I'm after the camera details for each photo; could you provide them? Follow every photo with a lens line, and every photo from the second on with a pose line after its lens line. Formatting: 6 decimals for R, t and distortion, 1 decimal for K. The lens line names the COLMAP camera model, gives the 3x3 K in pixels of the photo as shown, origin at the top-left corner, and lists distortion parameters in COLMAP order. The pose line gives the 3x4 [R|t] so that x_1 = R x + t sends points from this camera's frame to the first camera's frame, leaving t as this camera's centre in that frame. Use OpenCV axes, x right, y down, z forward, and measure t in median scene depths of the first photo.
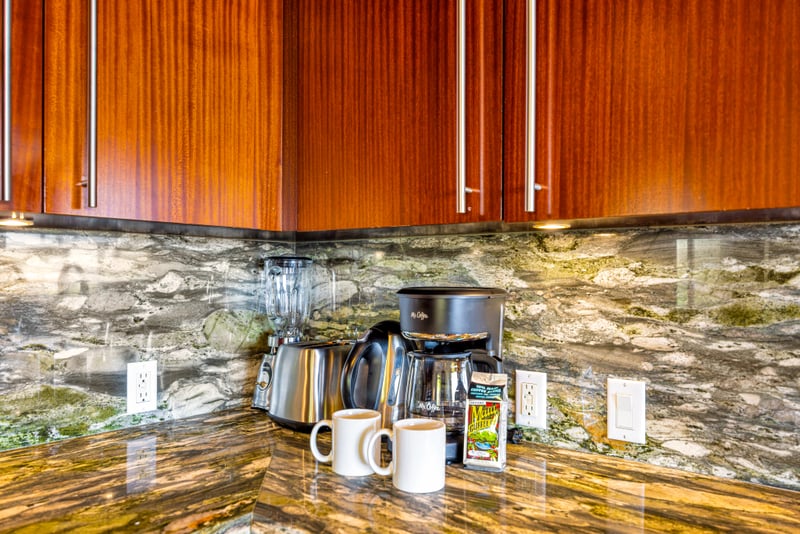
lens RADIAL K [[620.2, 0, 399.0], [0, 620.2, 284.9], [0, 0, 1]] dist [-0.004636, -0.001299]
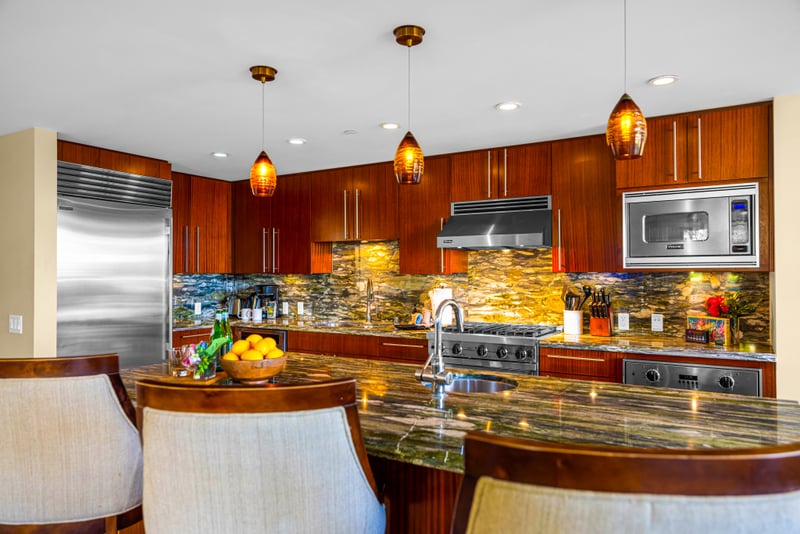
lens RADIAL K [[540.6, 0, 401.4], [0, 540.6, 263.3], [0, 0, 1]] dist [-0.003827, 0.006628]
pose [[0.988624, -0.006790, 0.150256, 0.485606], [0.011441, 0.999481, -0.030110, -0.025981], [-0.149974, 0.031486, 0.988188, -3.345329]]
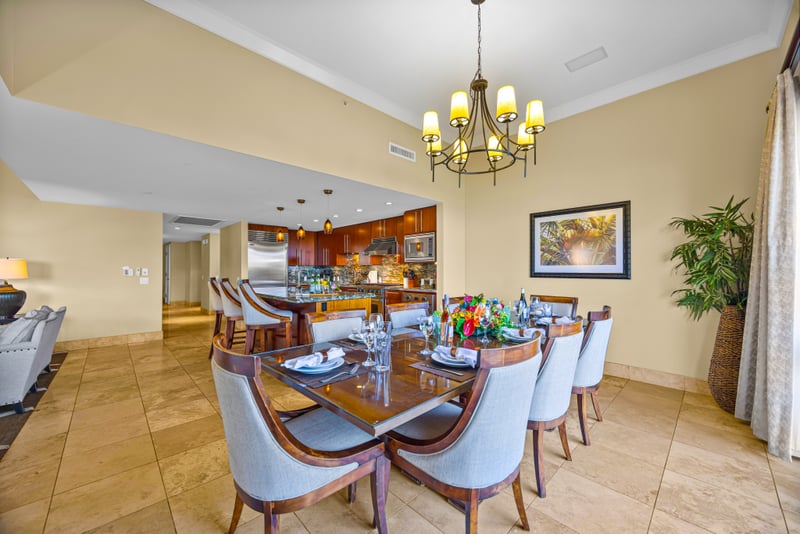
lens RADIAL K [[308.1, 0, 398.5], [0, 308.1, 269.1], [0, 0, 1]] dist [-0.004869, 0.000941]
pose [[0.991594, -0.007741, -0.129160, 2.399034], [0.005386, 0.999813, -0.018572, 0.113900], [0.129280, 0.017720, 0.991450, -5.232586]]
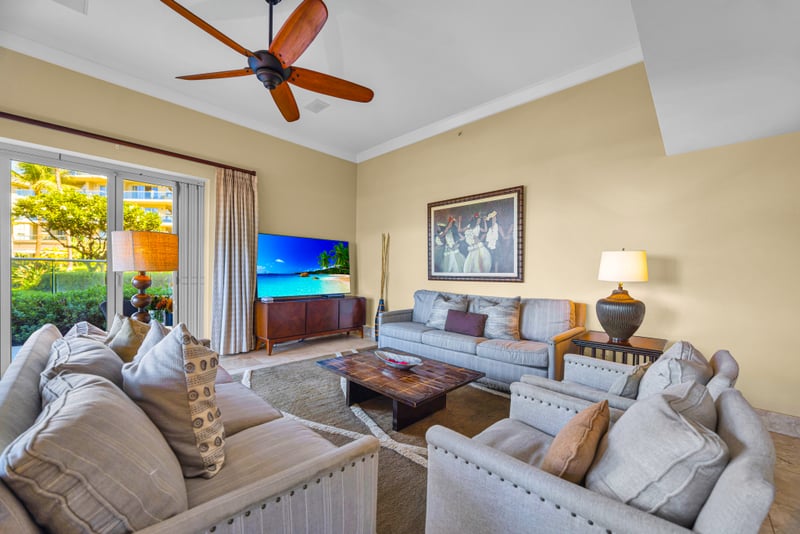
lens RADIAL K [[308.1, 0, 399.8], [0, 308.1, 276.0], [0, 0, 1]] dist [-0.004869, 0.000941]
pose [[-0.070755, 0.007967, -0.997462, 0.064671], [-0.033273, 0.999393, 0.010342, 0.125625], [0.996939, 0.033920, -0.070447, -3.910091]]
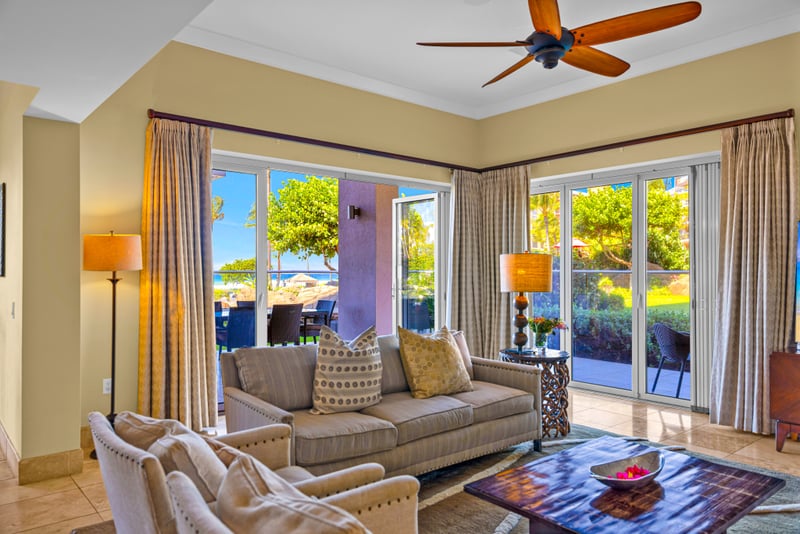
lens RADIAL K [[552.3, 0, 394.0], [0, 552.3, 274.9], [0, 0, 1]] dist [0.014329, -0.008237]
pose [[-0.982193, -0.008890, 0.187662, -1.577482], [-0.004945, 0.999757, 0.021483, -0.018357], [-0.187807, 0.020173, -0.981999, -2.039247]]
